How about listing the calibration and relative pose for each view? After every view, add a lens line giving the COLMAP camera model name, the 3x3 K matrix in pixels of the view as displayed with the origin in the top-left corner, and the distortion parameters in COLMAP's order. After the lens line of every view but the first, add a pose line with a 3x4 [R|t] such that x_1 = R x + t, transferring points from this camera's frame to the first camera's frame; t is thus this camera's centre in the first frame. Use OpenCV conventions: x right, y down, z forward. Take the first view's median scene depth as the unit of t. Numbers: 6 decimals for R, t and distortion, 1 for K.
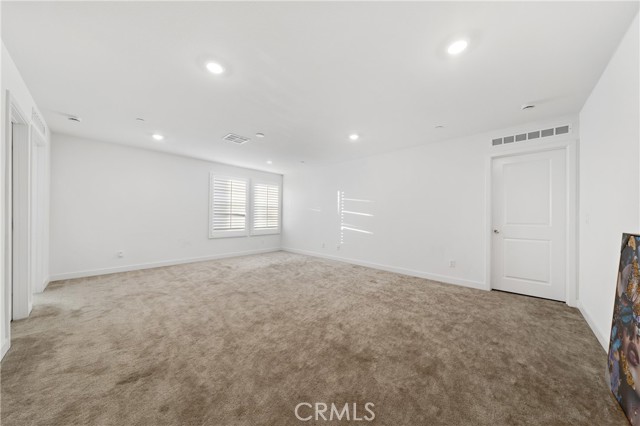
lens RADIAL K [[211.8, 0, 319.0], [0, 211.8, 214.9], [0, 0, 1]] dist [0.000288, 0.000008]
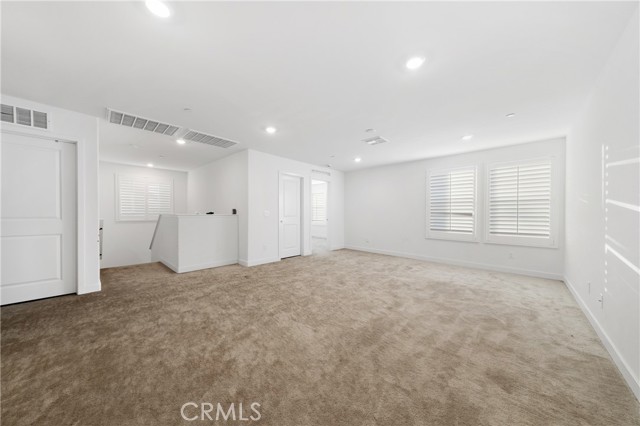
lens RADIAL K [[211.8, 0, 319.1], [0, 211.8, 214.8], [0, 0, 1]] dist [0.000288, 0.000008]
pose [[-0.014577, -0.004615, -0.999883, 0.454282], [0.000683, 0.999989, -0.004625, 0.007244], [0.999894, -0.000750, -0.014574, 0.513983]]
